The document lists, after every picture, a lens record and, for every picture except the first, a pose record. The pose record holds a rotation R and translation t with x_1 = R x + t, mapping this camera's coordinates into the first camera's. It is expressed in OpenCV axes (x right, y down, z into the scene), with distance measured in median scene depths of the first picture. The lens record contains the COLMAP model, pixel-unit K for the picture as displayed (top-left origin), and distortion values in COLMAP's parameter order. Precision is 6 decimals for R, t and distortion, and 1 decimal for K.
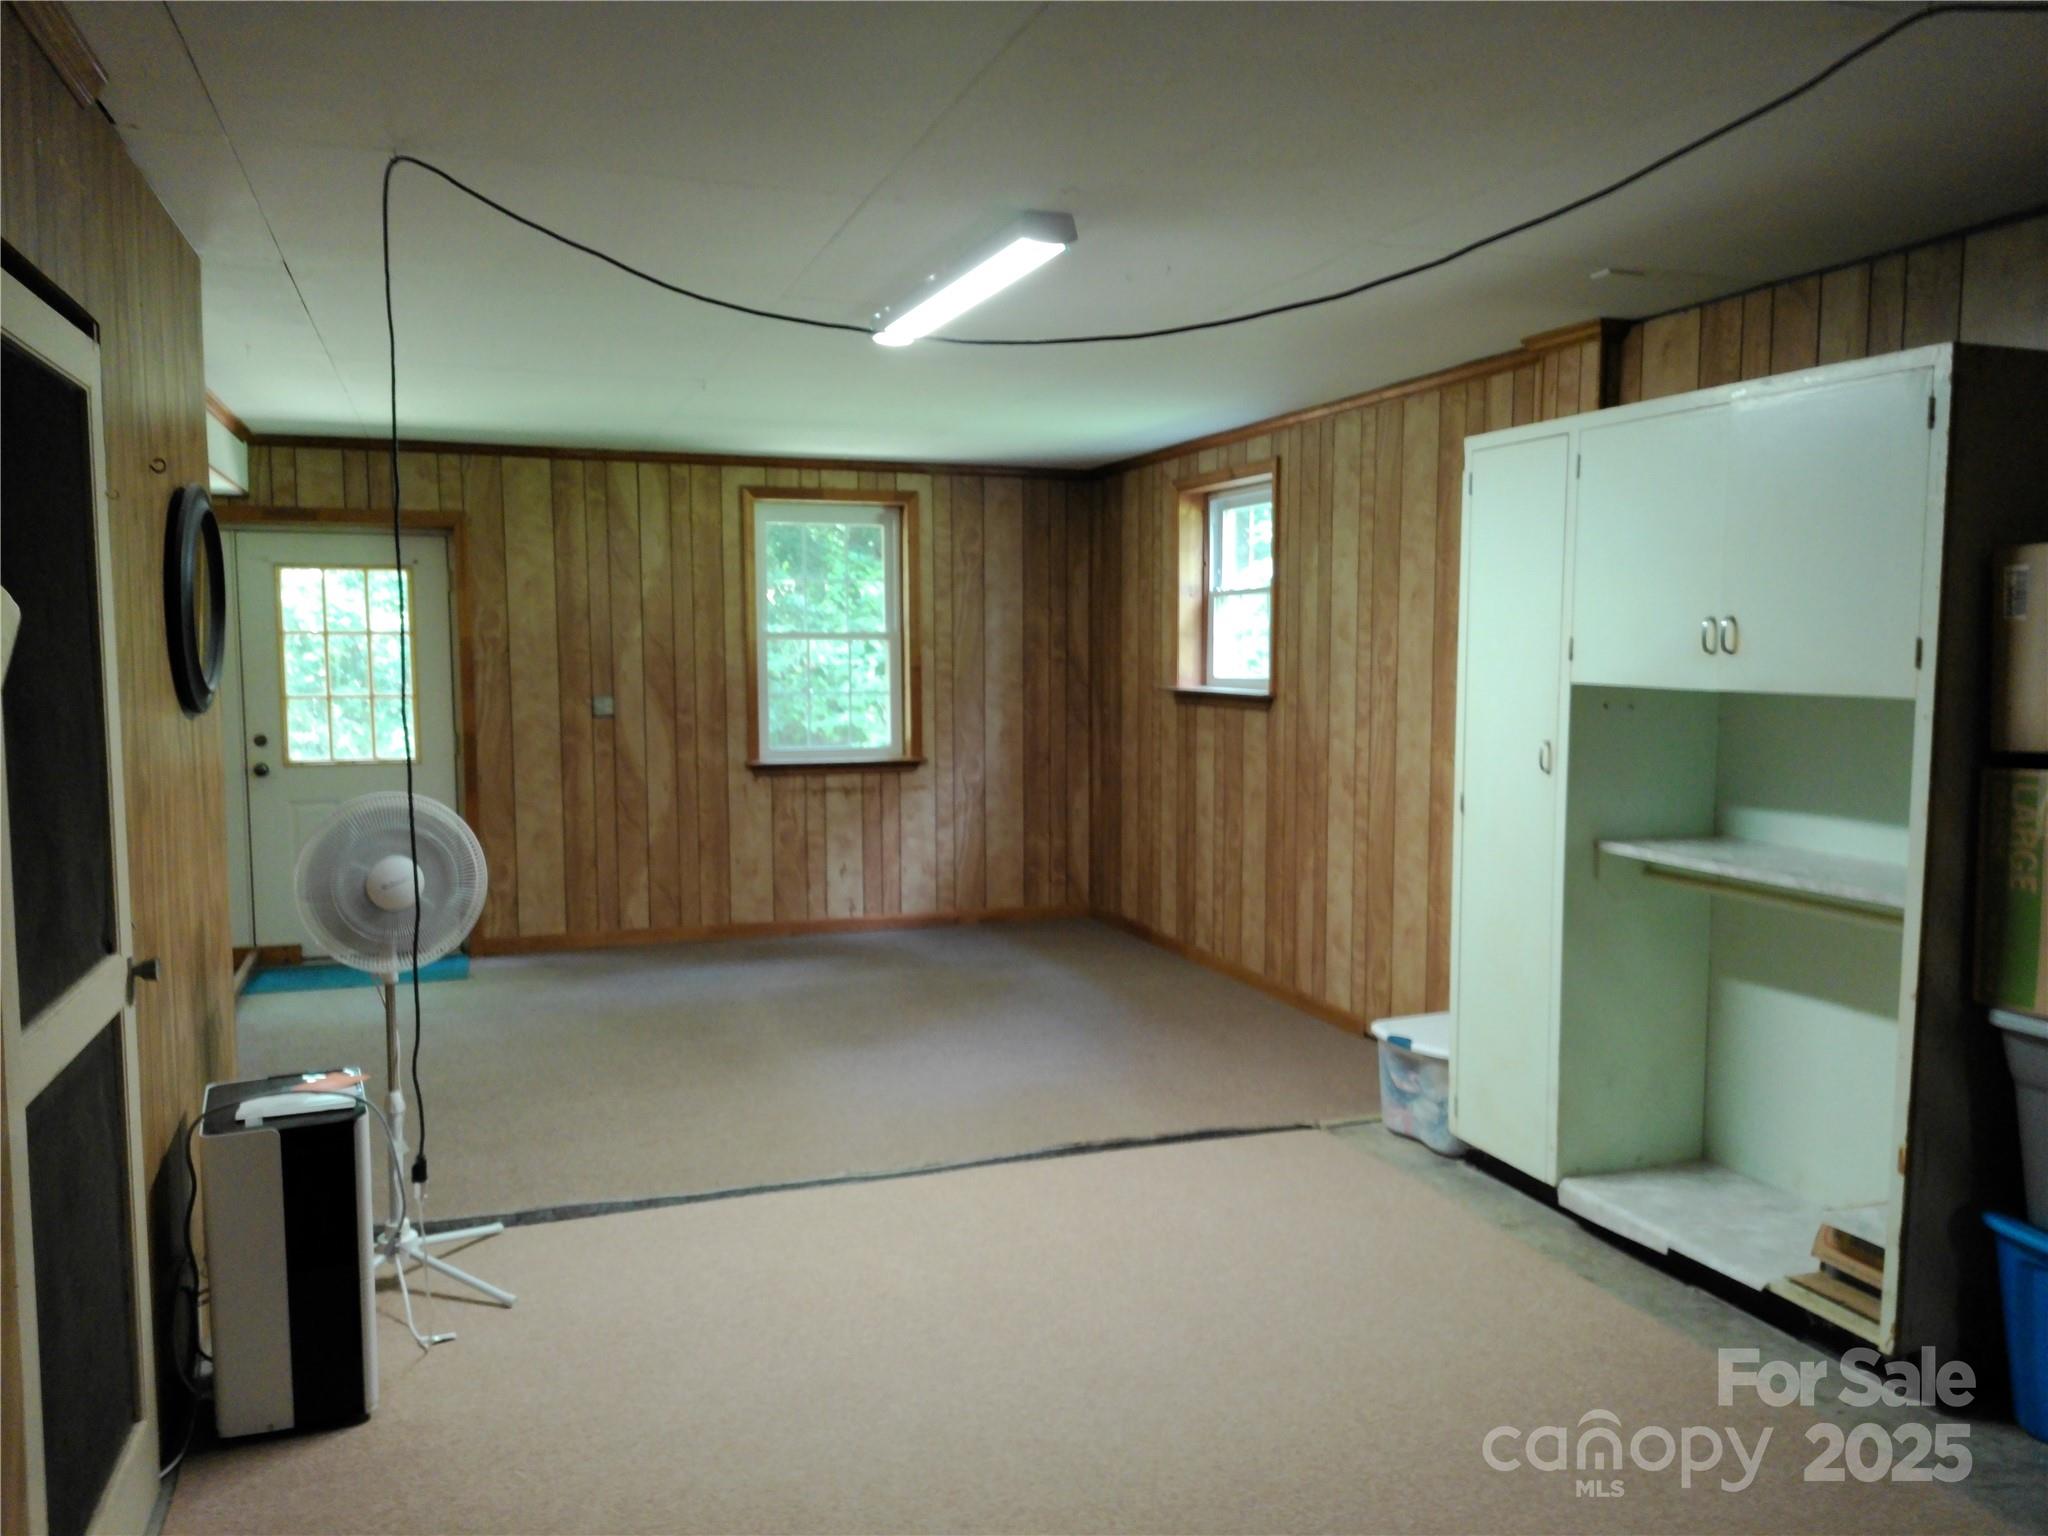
lens RADIAL K [[1555.1, 0, 1022.8], [0, 1555.1, 769.5], [0, 0, 1]] dist [0.052016, -0.012746]
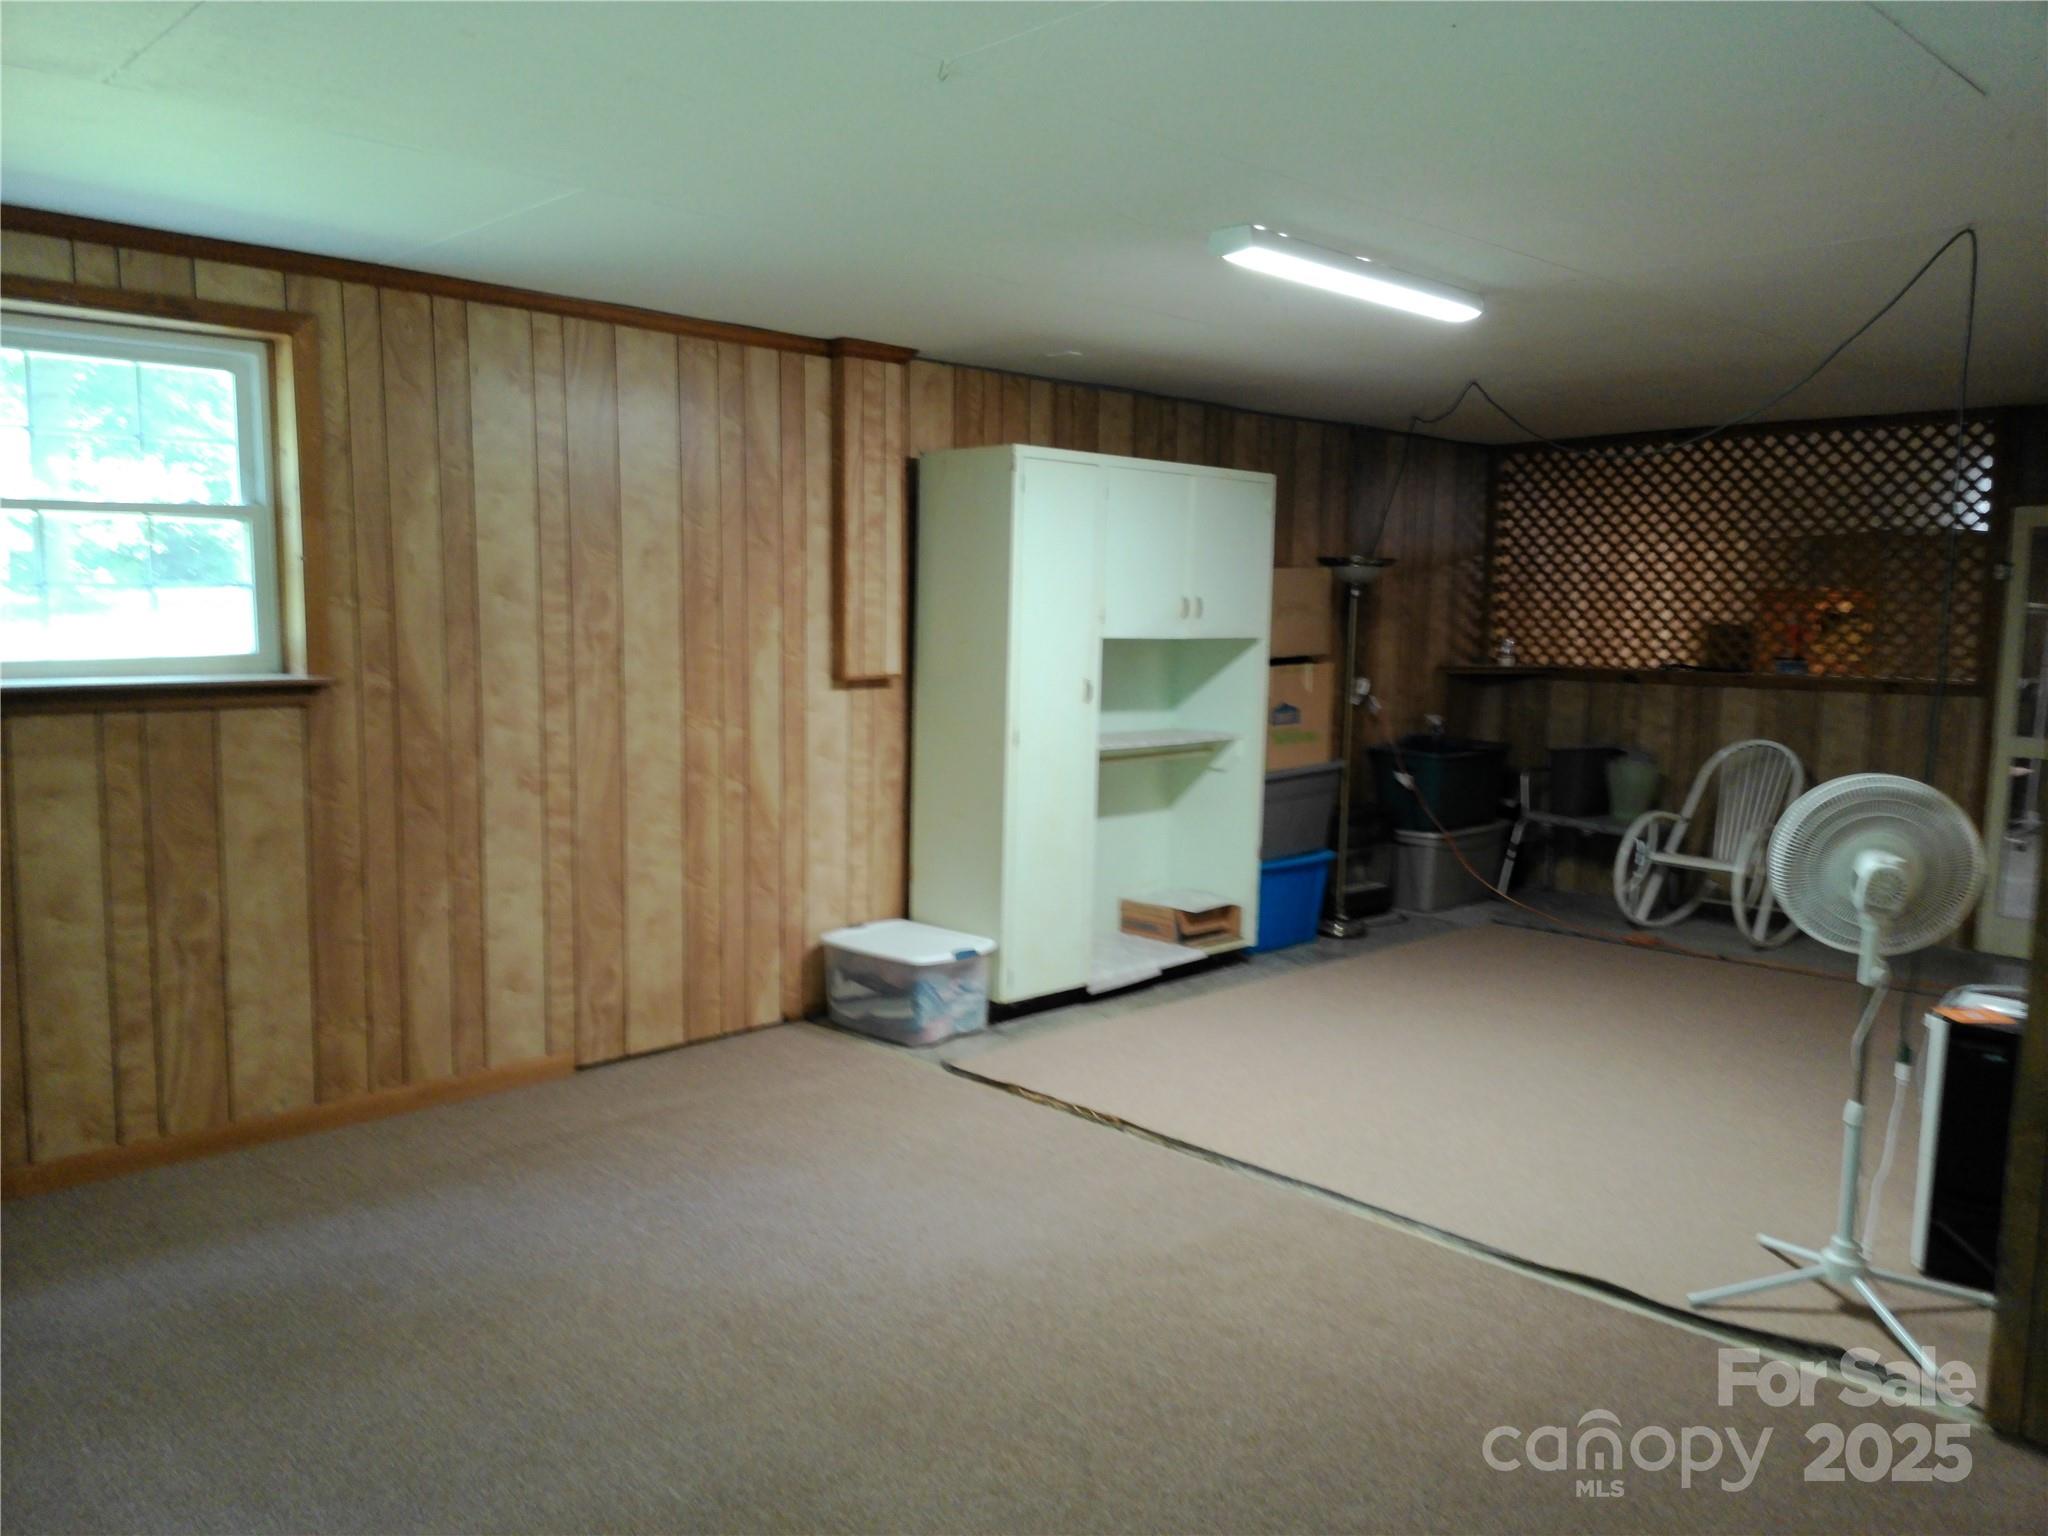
lens RADIAL K [[1555.1, 0, 1022.6], [0, 1555.1, 773.1], [0, 0, 1]] dist [0.052016, -0.012746]
pose [[-0.412484, -0.104341, 0.904970, -0.626321], [0.060759, 0.988056, 0.141614, -0.093325], [-0.908936, 0.113398, -0.401218, 1.099049]]
